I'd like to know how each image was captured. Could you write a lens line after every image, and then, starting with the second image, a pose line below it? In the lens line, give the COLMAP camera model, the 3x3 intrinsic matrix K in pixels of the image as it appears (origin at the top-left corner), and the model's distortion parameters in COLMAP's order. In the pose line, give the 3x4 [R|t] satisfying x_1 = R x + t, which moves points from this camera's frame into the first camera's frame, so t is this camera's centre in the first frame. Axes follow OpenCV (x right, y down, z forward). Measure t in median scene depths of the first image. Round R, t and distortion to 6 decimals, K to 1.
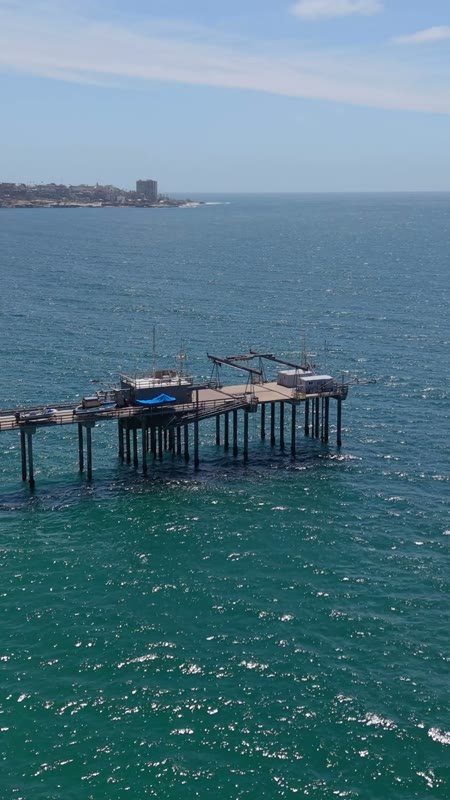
lens RADIAL K [[1034.5, 0, 225.0], [0, 1034.5, 400.0], [0, 0, 1]] dist [0.242096, -0.897454]
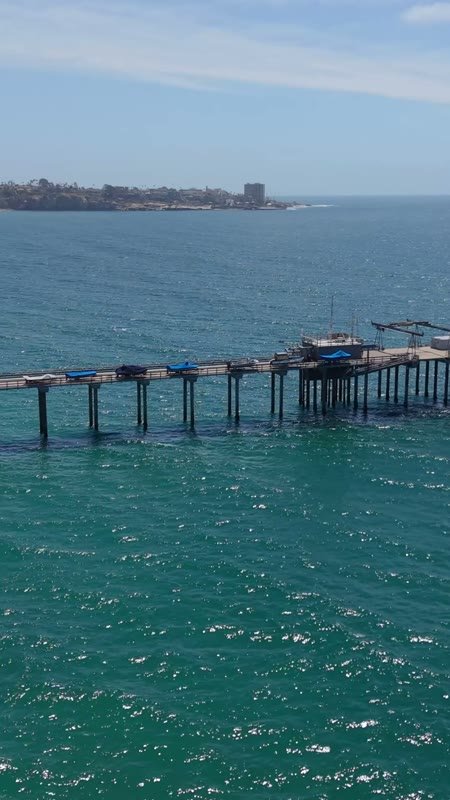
lens RADIAL K [[1034.5, 0, 225.0], [0, 1034.5, 400.0], [0, 0, 1]] dist [0.242096, -0.897454]
pose [[0.995522, 0.018971, -0.092602, -0.014027], [-0.019276, 0.999811, -0.002399, 0.010071], [0.092539, 0.004174, 0.995700, -0.040717]]
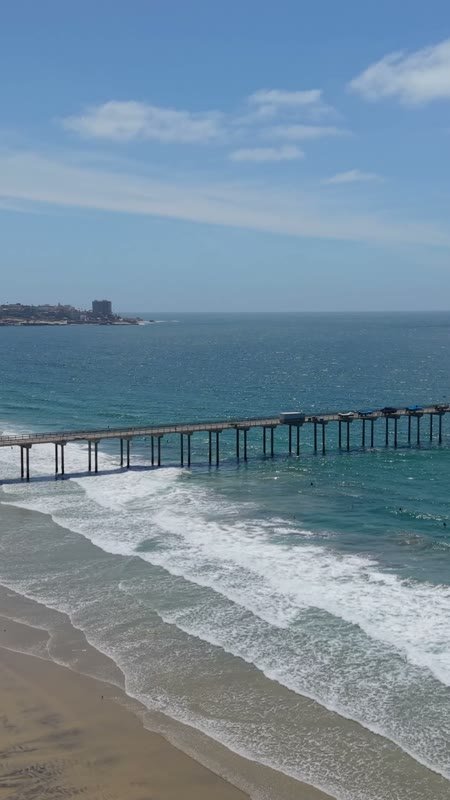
lens RADIAL K [[1034.5, 0, 225.0], [0, 1034.5, 400.0], [0, 0, 1]] dist [0.242096, -0.897454]
pose [[0.995643, -0.007780, 0.092927, -0.127582], [0.018057, 0.993737, -0.110272, 0.036657], [-0.091487, 0.111470, 0.989548, -0.186526]]
